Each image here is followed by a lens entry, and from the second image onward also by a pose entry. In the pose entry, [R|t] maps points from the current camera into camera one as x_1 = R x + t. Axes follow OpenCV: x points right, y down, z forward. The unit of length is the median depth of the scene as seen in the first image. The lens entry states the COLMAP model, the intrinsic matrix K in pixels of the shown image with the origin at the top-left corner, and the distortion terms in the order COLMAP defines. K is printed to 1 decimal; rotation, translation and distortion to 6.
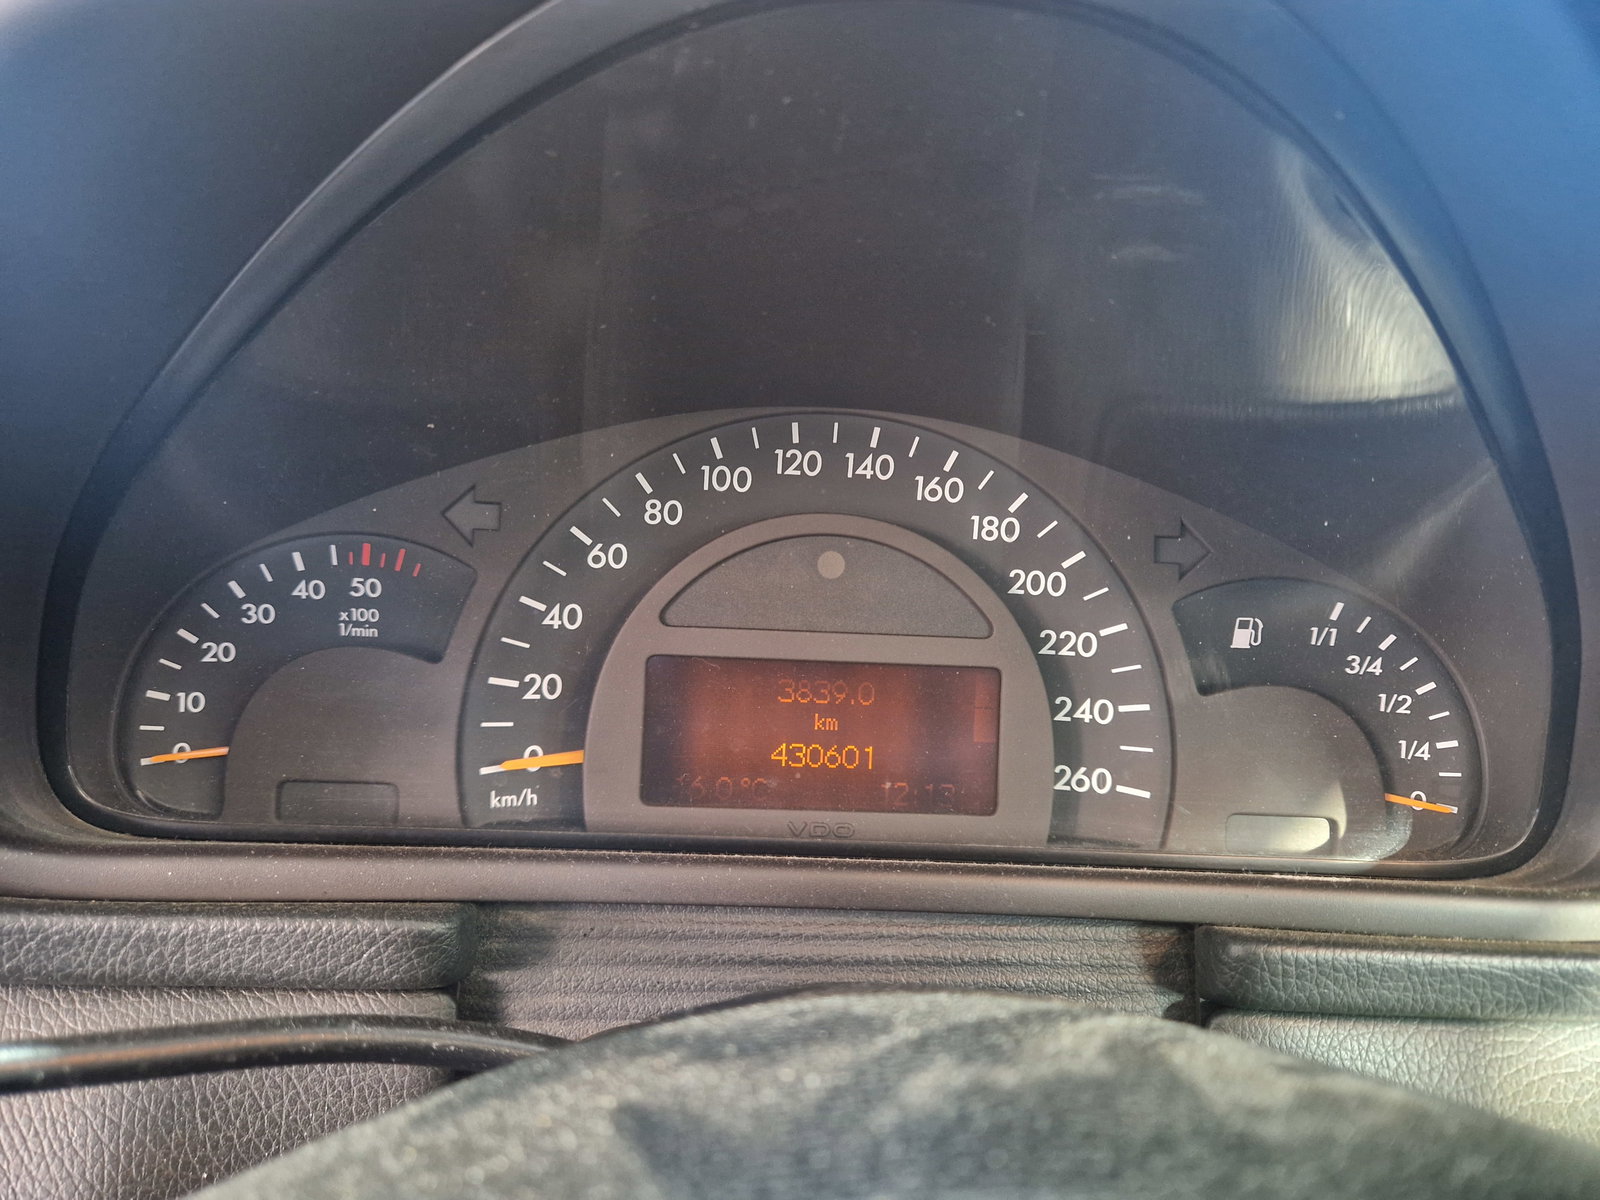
lens RADIAL K [[1040.2, 0, 800.1], [0, 1040.2, 600.9], [0, 0, 1]] dist [0.006607, 0.001372]
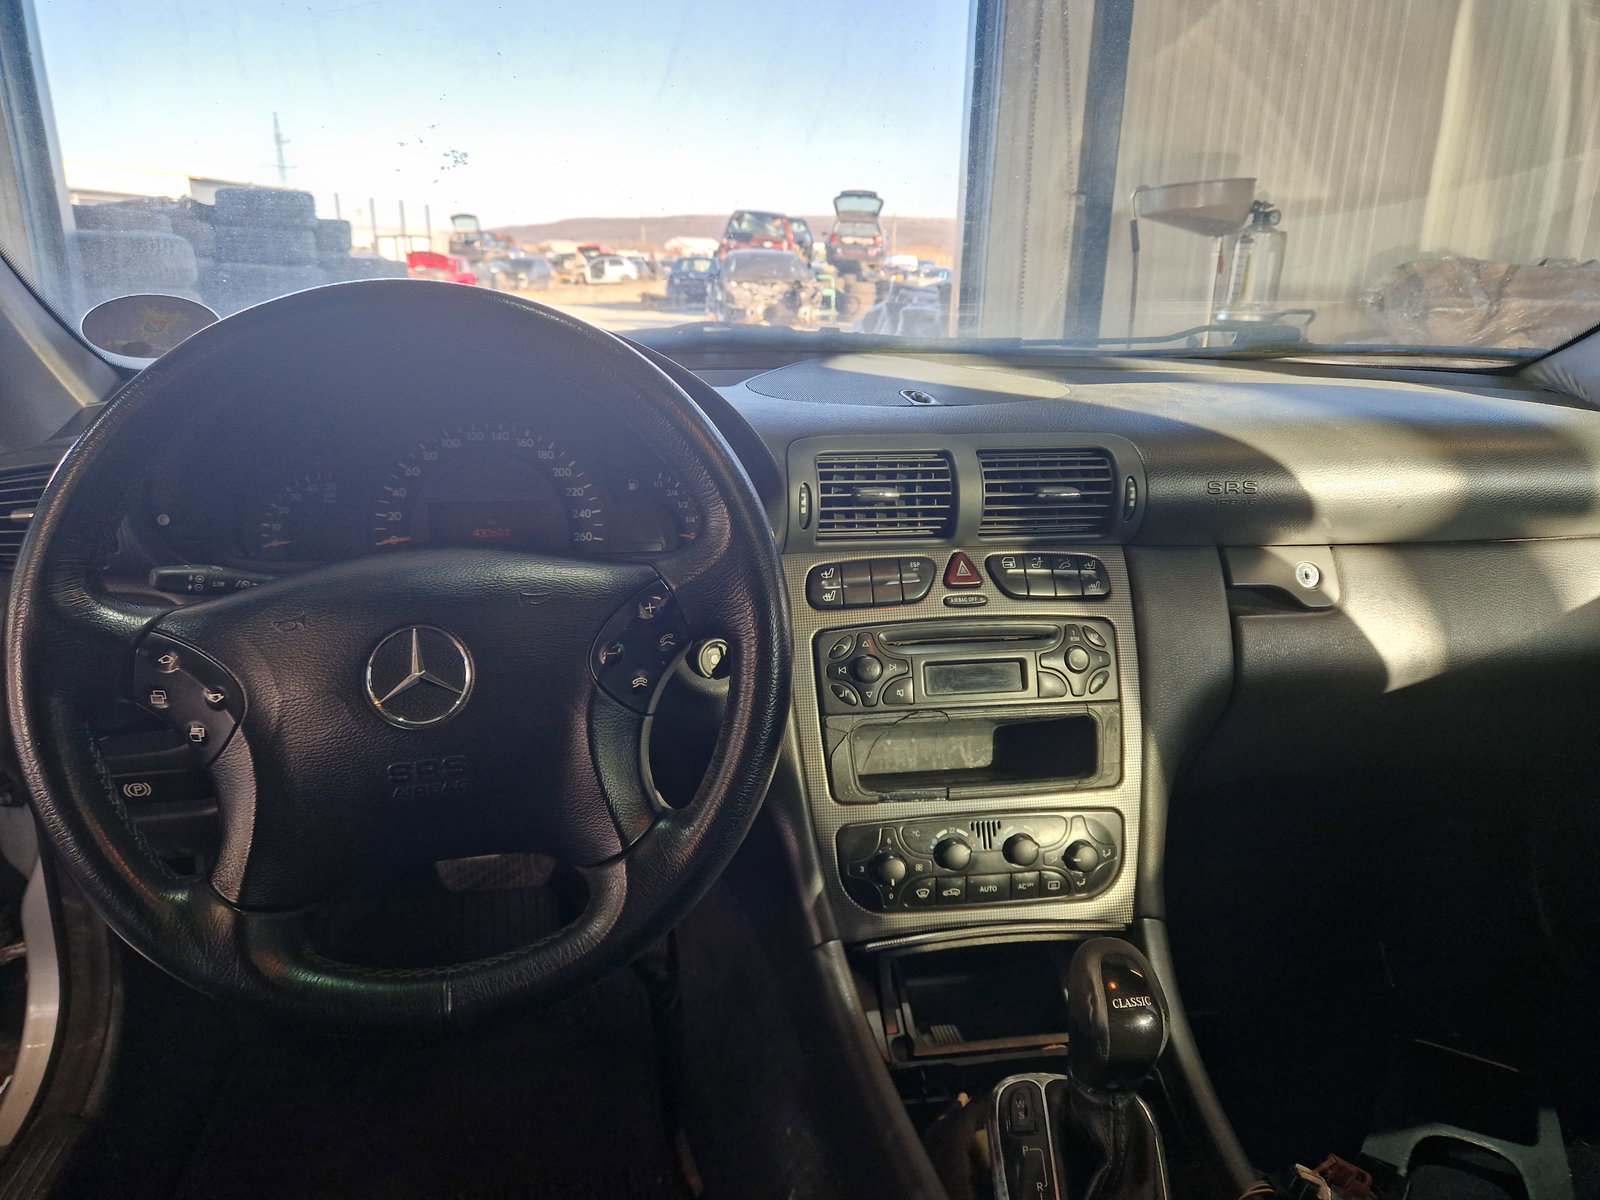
lens RADIAL K [[1040.2, 0, 800.4], [0, 1040.2, 596.2], [0, 0, 1]] dist [0.006607, 0.001372]
pose [[0.989680, -0.071773, 0.124026, 0.524144], [0.057877, 0.991996, 0.112225, 0.041889], [-0.131088, -0.103889, 0.985912, -2.144737]]
